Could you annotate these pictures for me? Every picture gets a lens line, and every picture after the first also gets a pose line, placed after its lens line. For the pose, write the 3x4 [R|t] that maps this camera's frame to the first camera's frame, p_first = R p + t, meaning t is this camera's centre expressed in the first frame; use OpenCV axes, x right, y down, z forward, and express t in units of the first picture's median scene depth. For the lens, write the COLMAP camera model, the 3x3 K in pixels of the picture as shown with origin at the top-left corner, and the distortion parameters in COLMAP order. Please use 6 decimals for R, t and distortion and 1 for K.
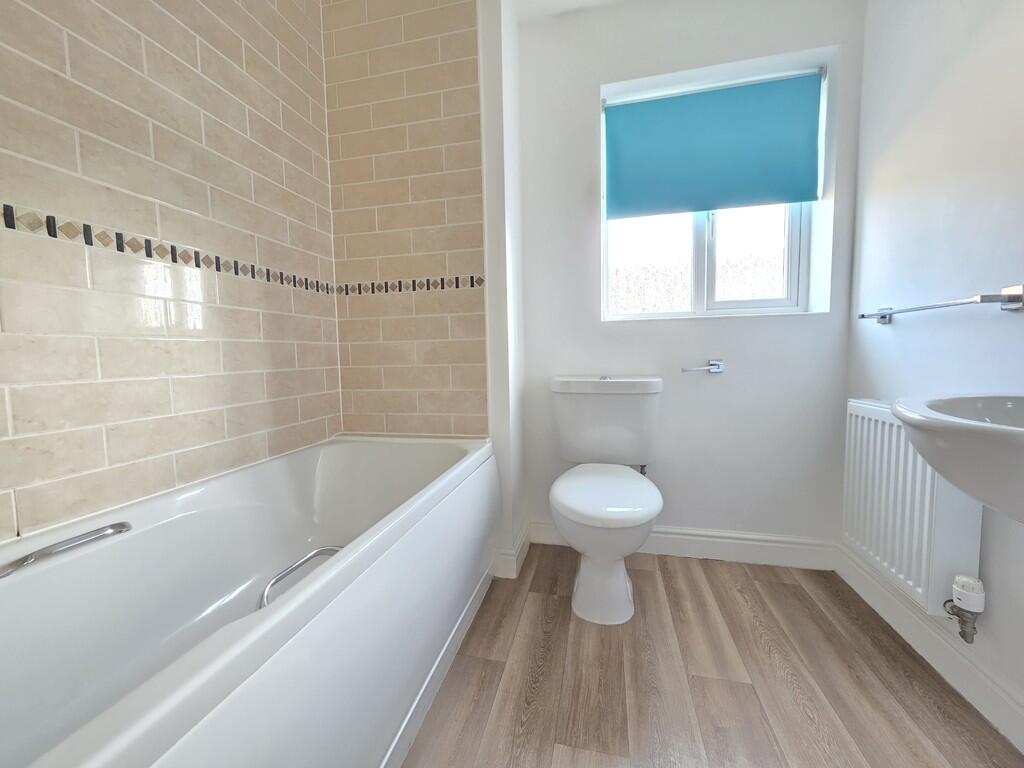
lens RADIAL K [[406.3, 0, 510.2], [0, 406.3, 382.8], [0, 0, 1]] dist [-0.000053, -0.000430]
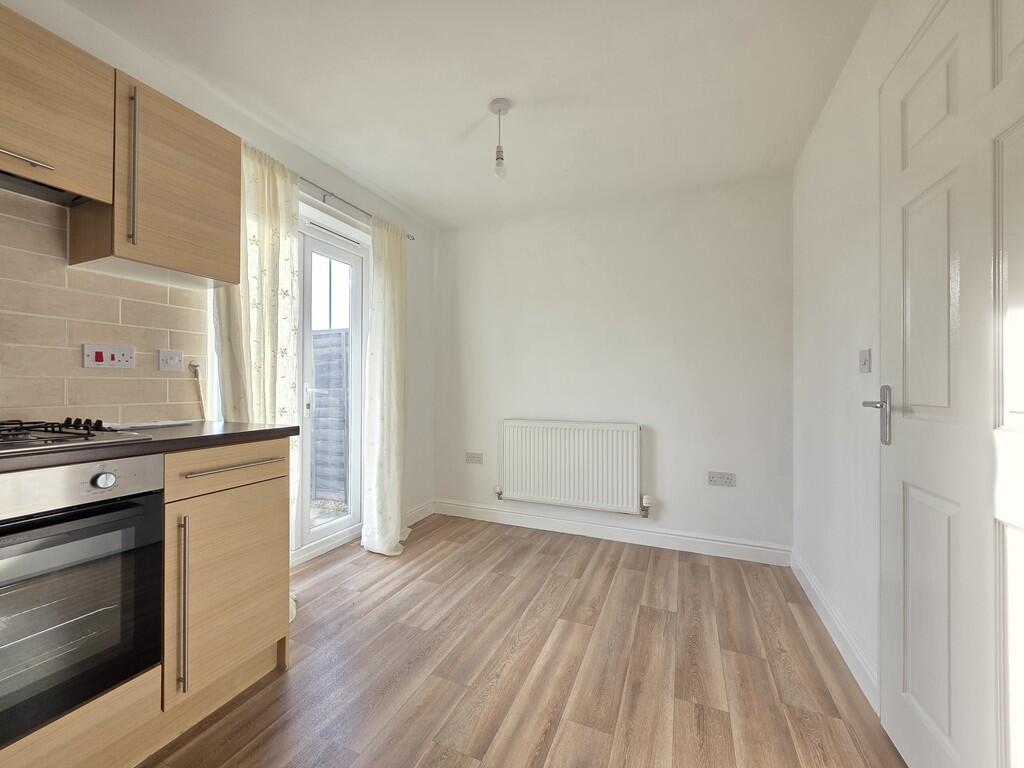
lens RADIAL K [[406.3, 0, 510.4], [0, 406.3, 382.8], [0, 0, 1]] dist [-0.000053, -0.000430]
pose [[-0.984862, 0.024367, 0.171618, 0.347674], [0.035263, 0.997531, 0.060731, -0.264755], [-0.169715, 0.065863, -0.983290, 1.932442]]
